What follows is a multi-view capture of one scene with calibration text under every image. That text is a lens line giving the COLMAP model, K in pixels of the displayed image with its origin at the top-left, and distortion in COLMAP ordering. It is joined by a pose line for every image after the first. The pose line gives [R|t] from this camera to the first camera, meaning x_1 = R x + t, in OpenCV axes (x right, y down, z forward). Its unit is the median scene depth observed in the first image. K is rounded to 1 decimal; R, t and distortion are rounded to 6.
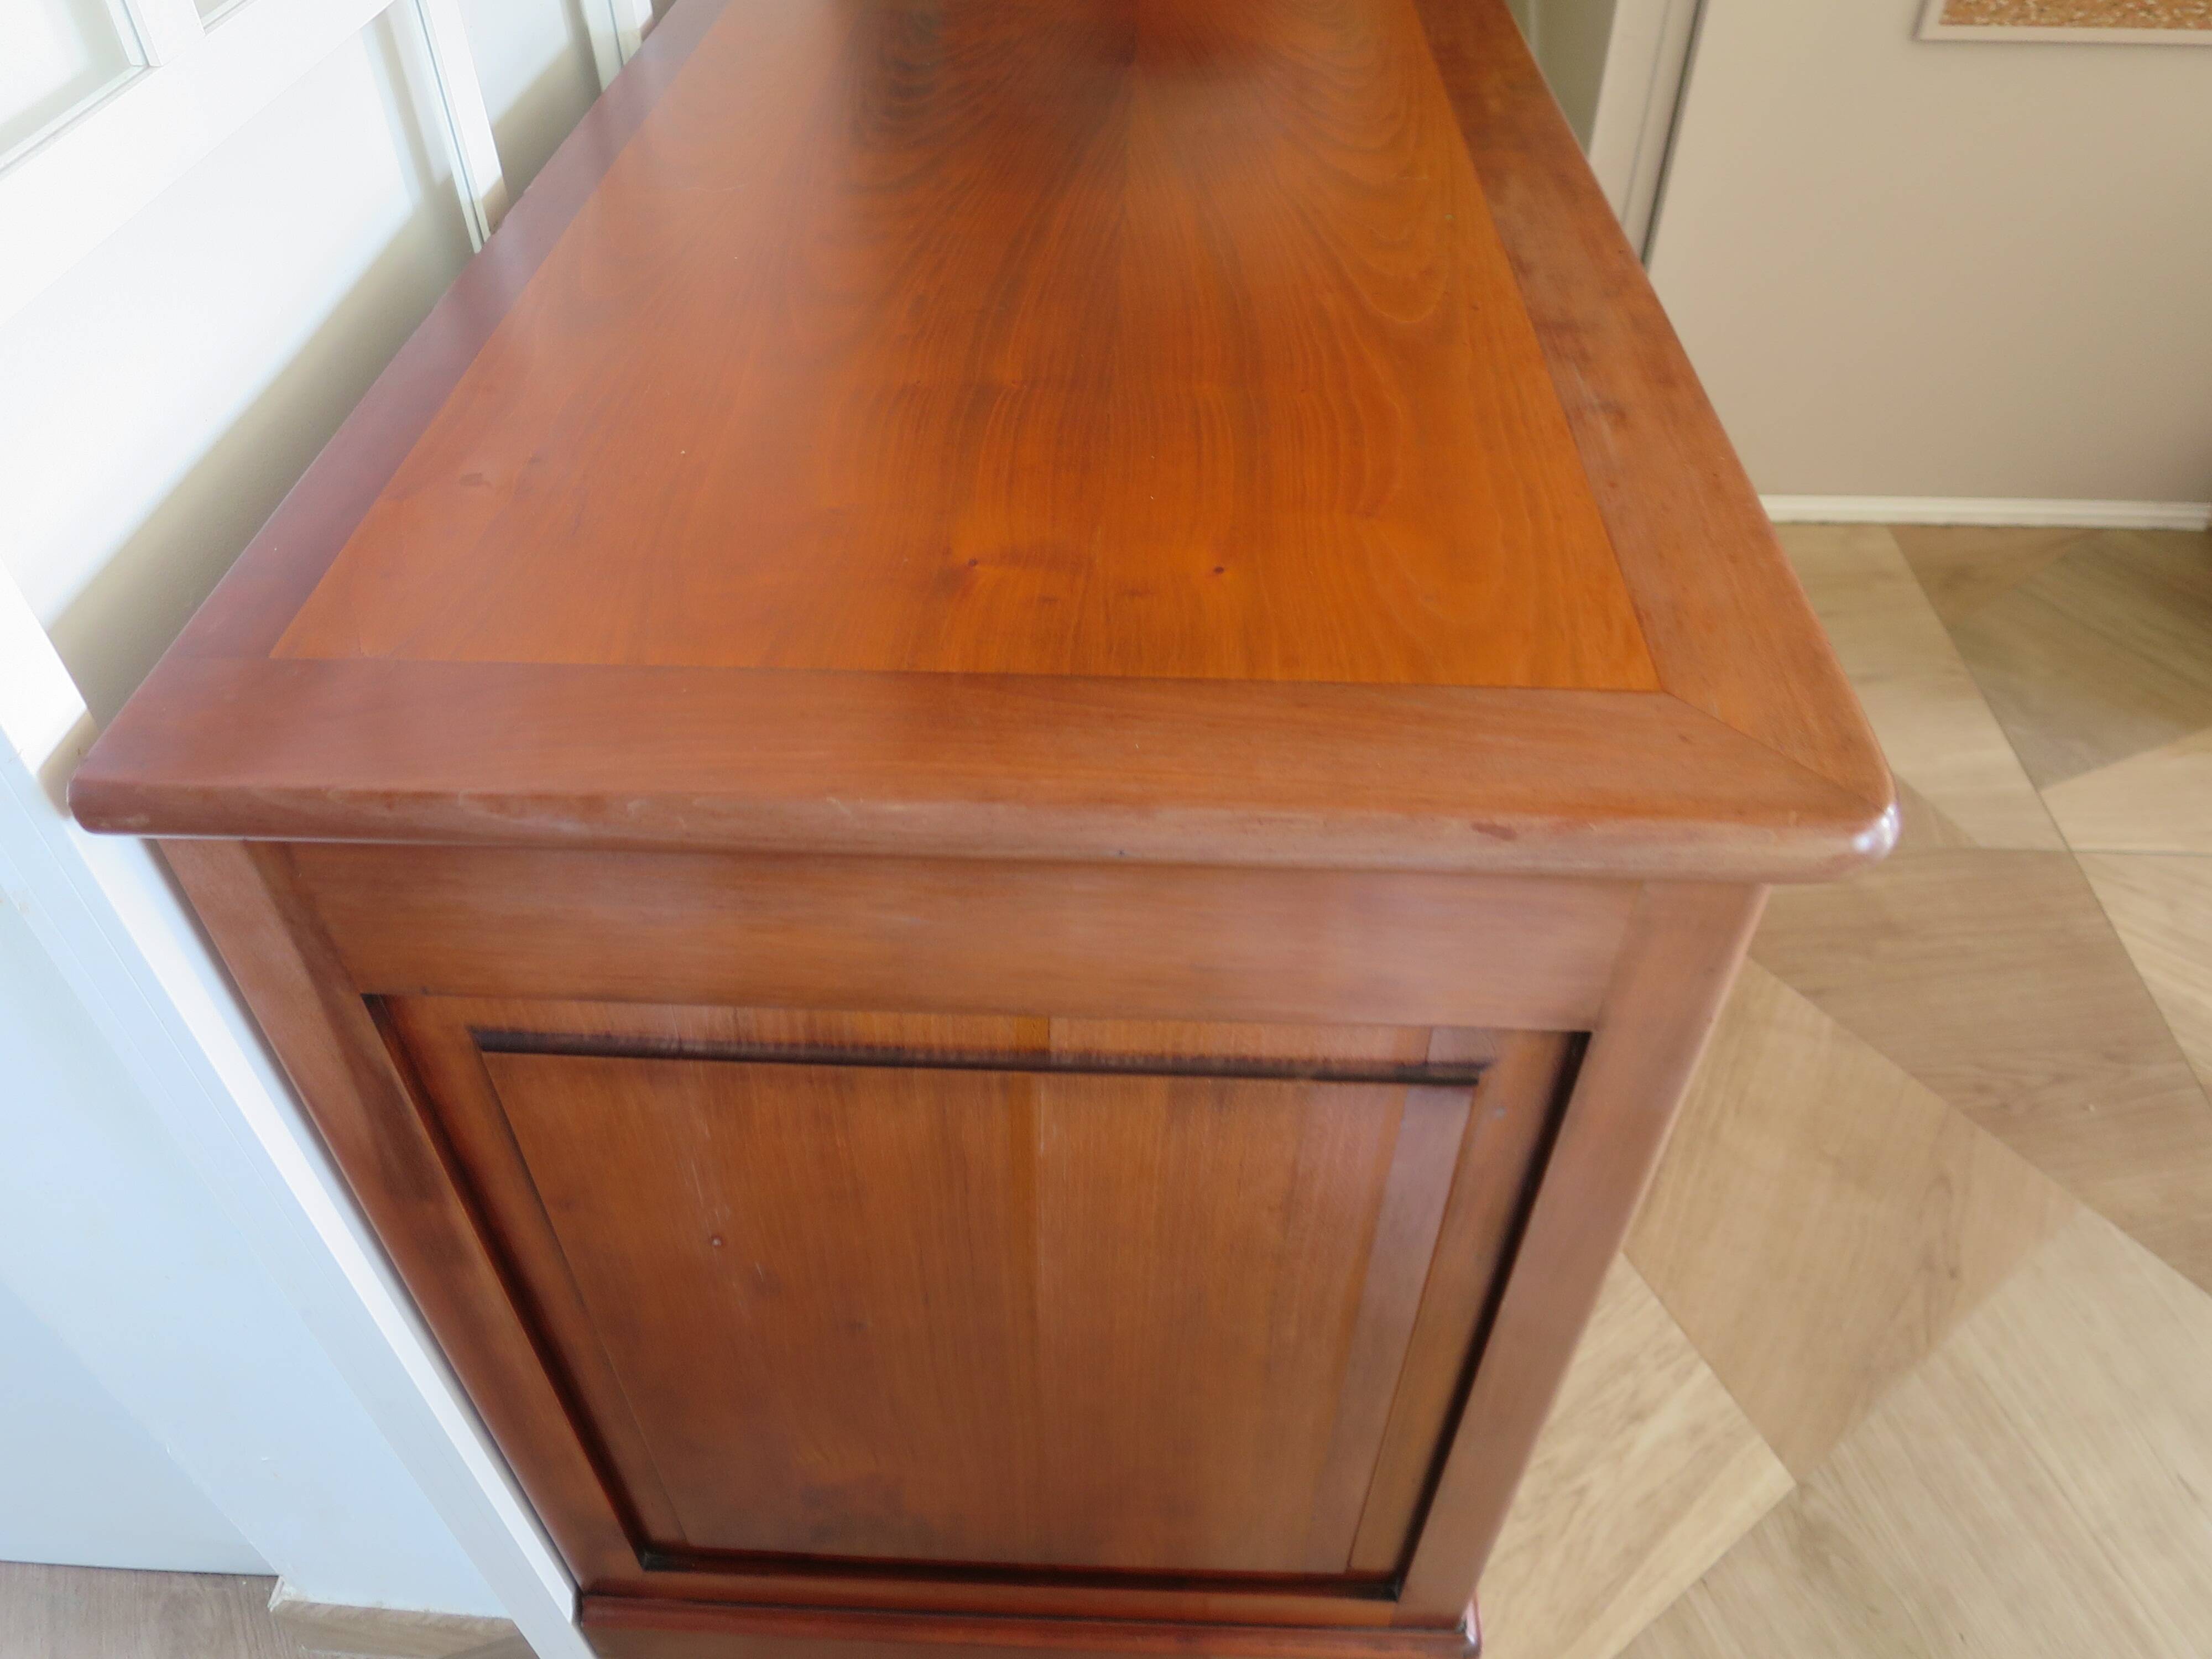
lens RADIAL K [[1599.4, 0, 1108.7], [0, 1599.4, 823.2], [0, 0, 1]] dist [-0.045892, 0.011233]
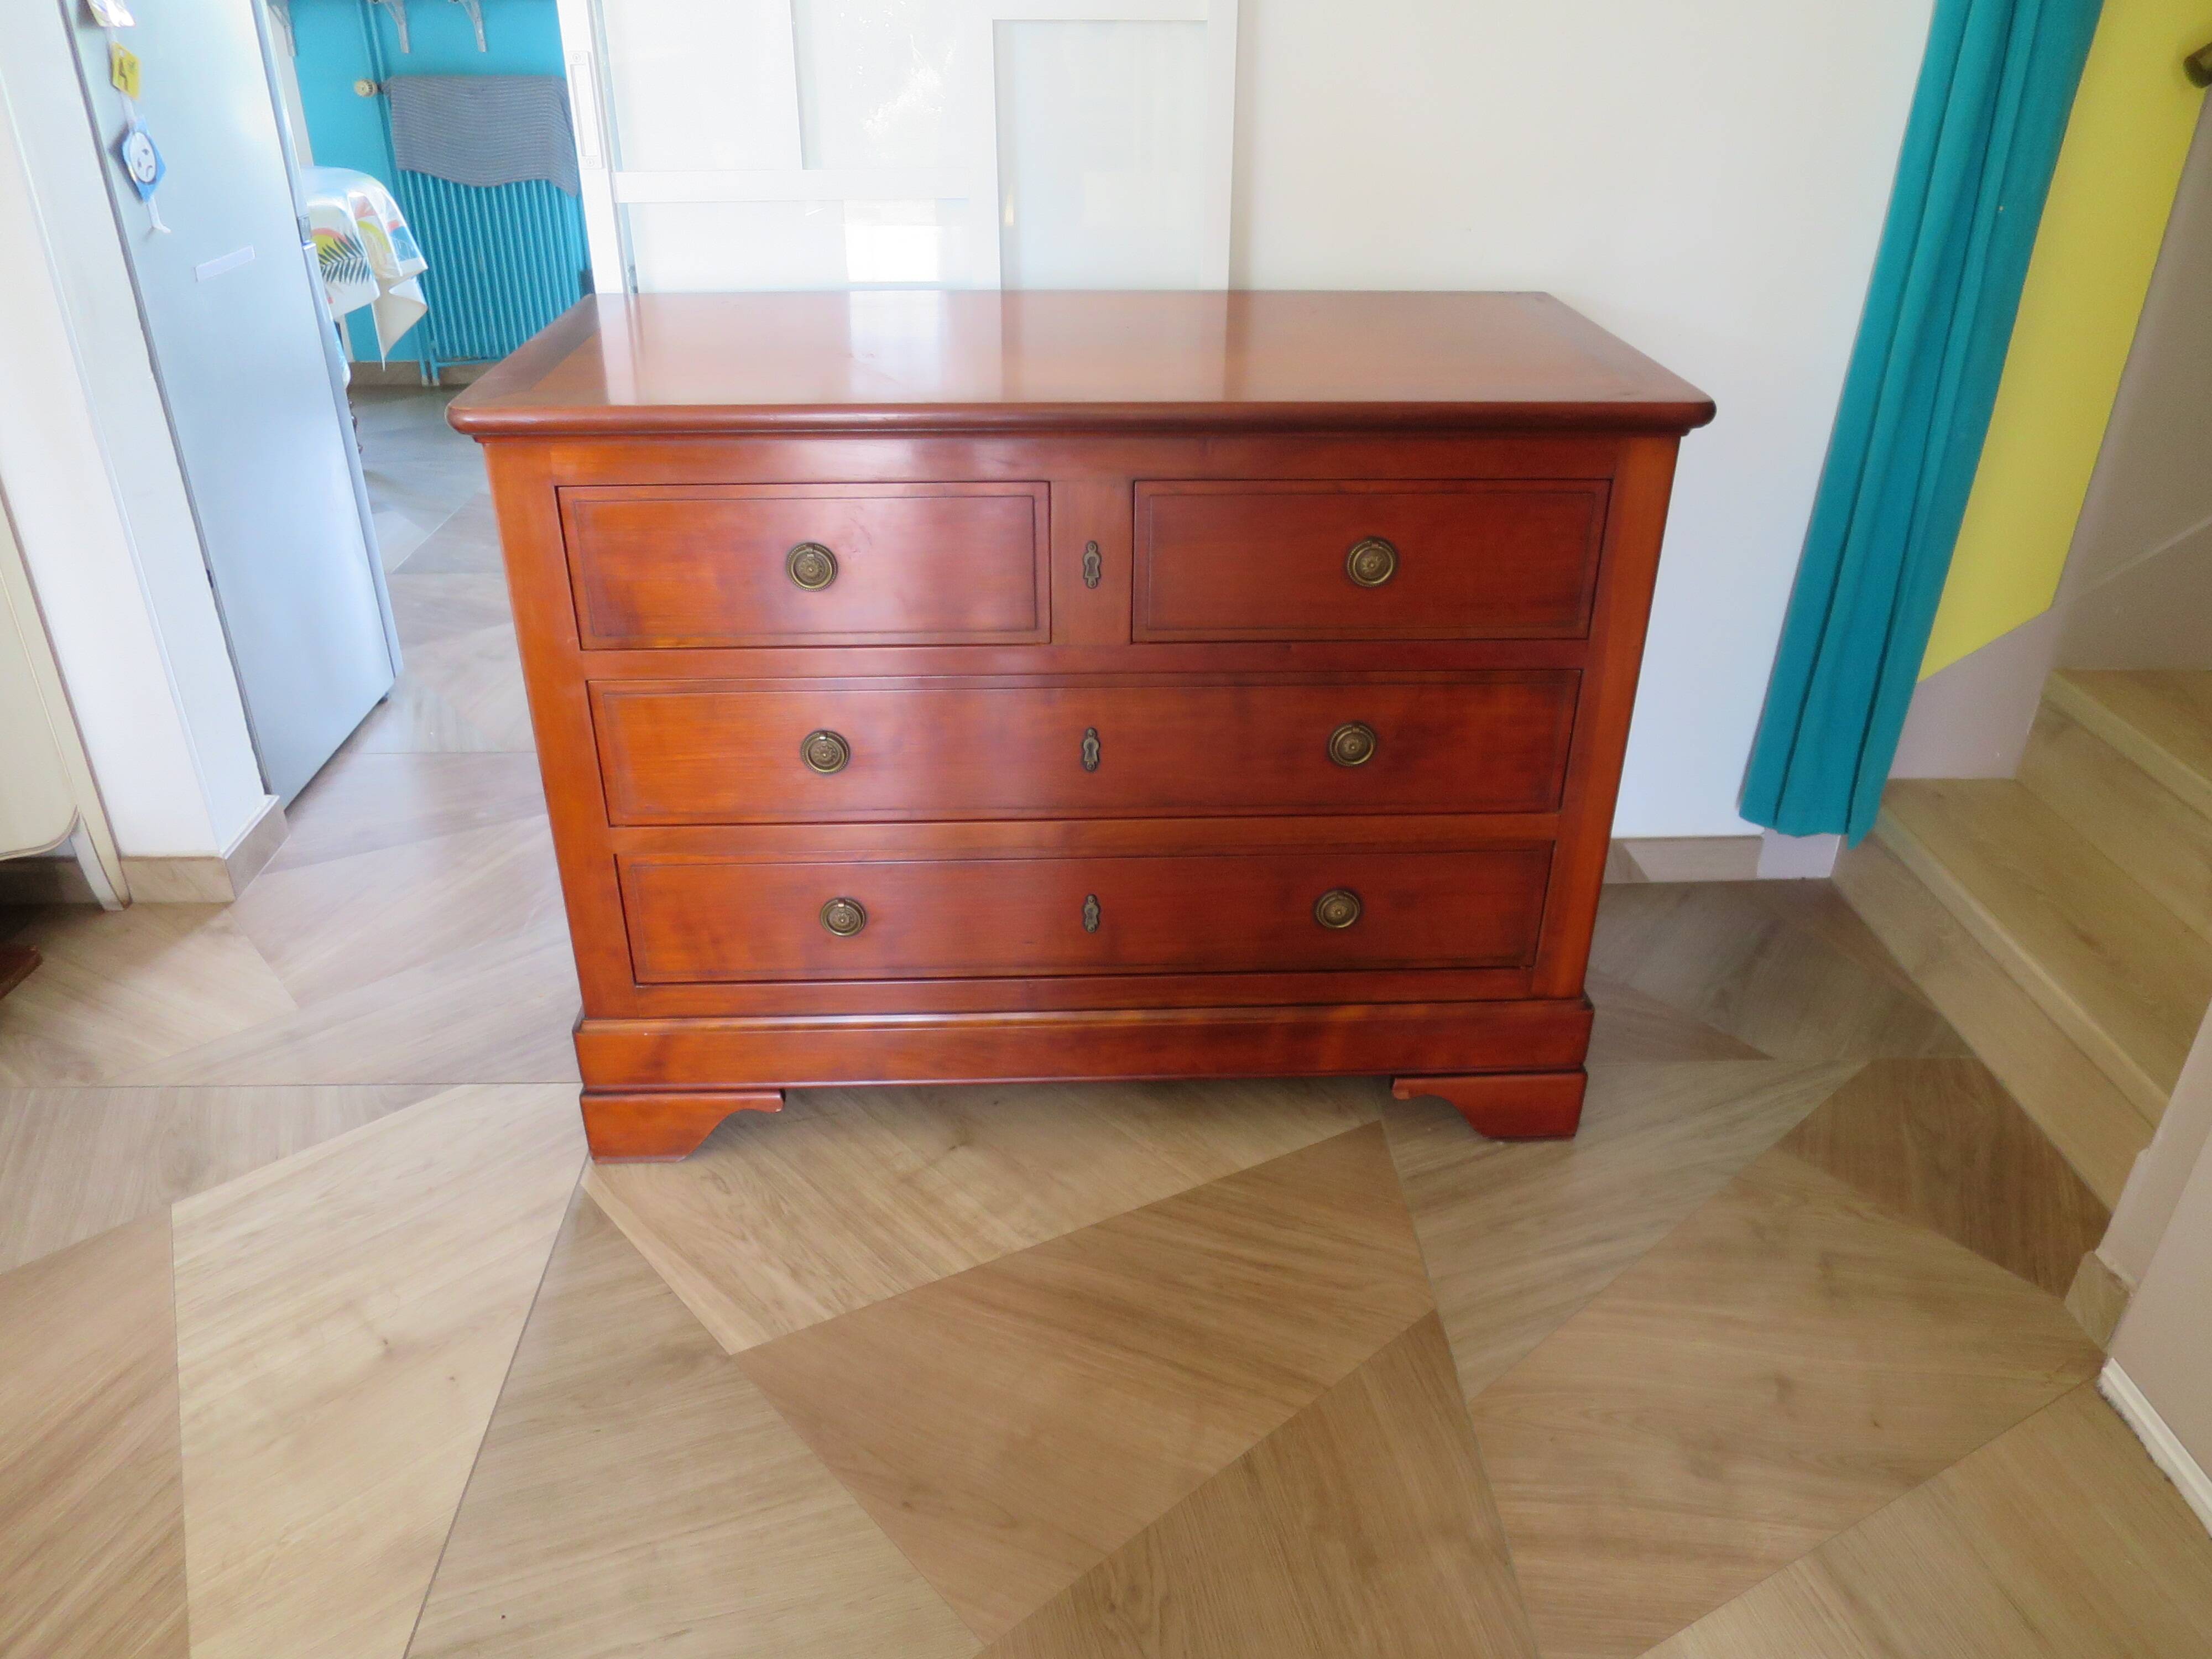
lens RADIAL K [[1599.4, 0, 1107.6], [0, 1599.4, 835.7], [0, 0, 1]] dist [-0.045892, 0.011233]
pose [[0.084160, 0.477649, -0.874510, 1.383015], [-0.688322, 0.662452, 0.295583, -0.459780], [0.720506, 0.577069, 0.384529, 0.466187]]
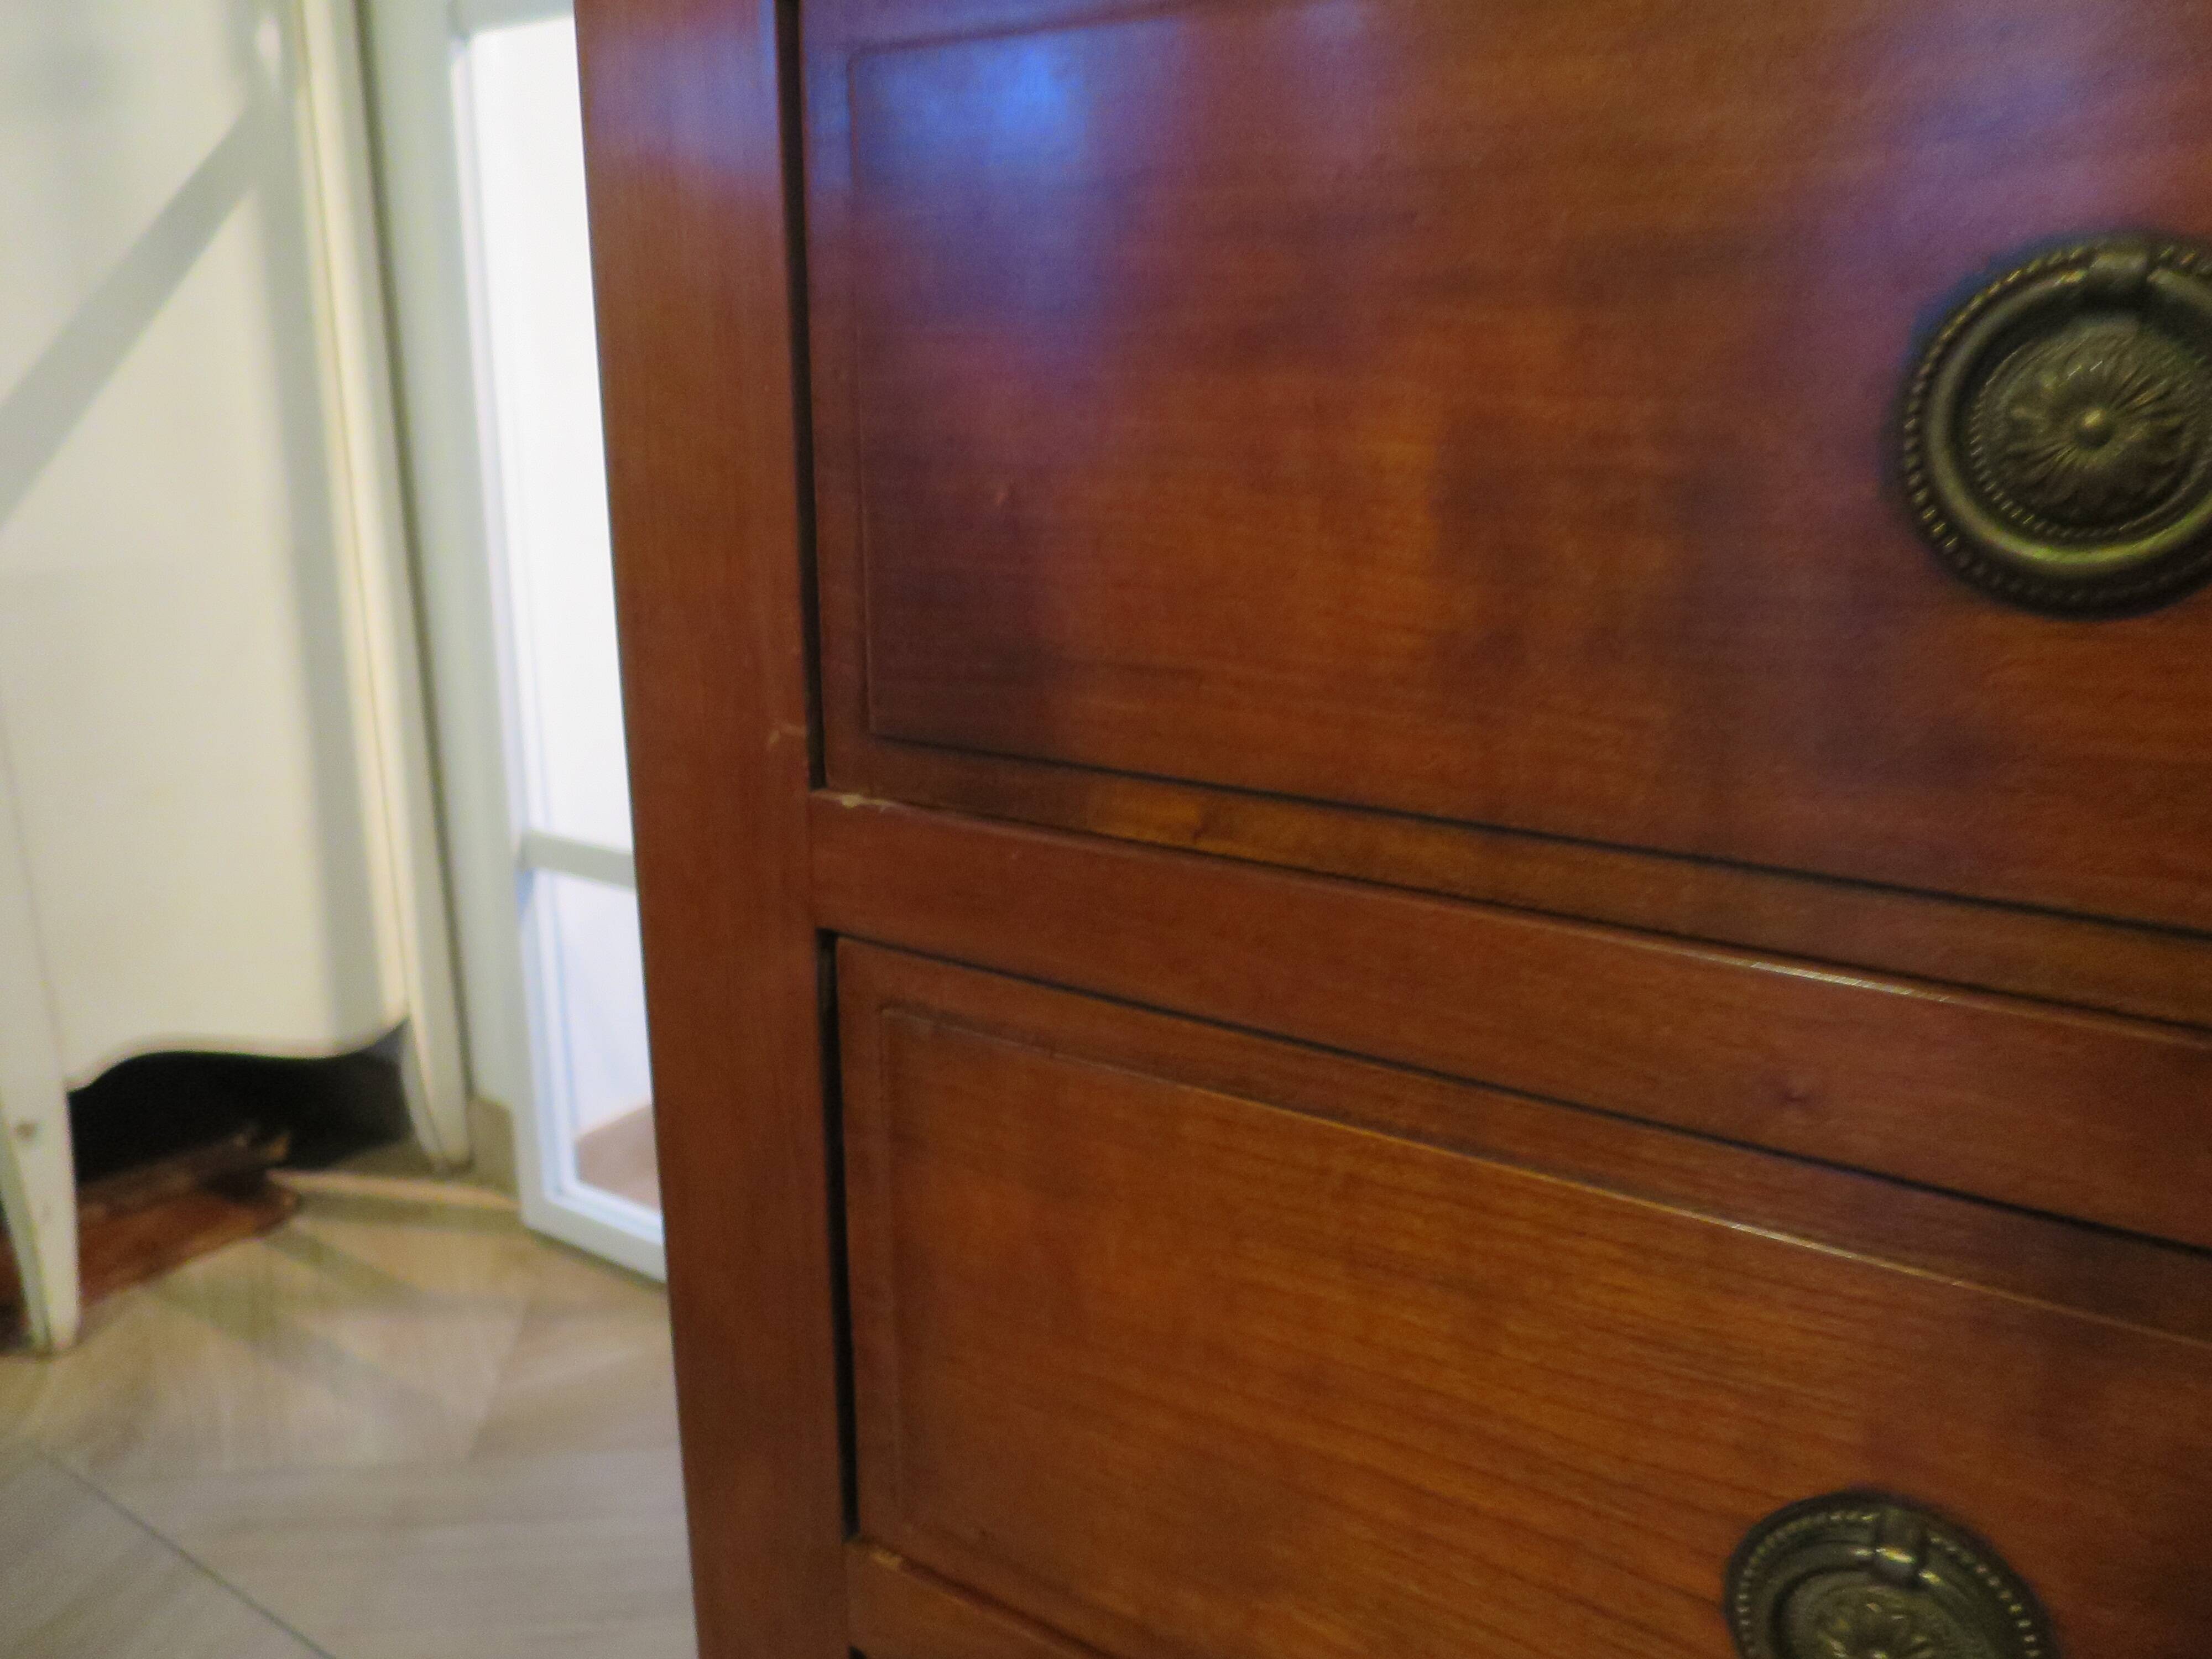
lens RADIAL K [[1599.4, 0, 1093.0], [0, 1599.4, 831.4], [0, 0, 1]] dist [-0.045892, 0.011233]
pose [[-0.494249, 0.217511, -0.841669, 0.406420], [-0.603849, 0.610593, 0.512389, -0.120894], [0.625368, 0.761488, -0.170441, 0.705125]]
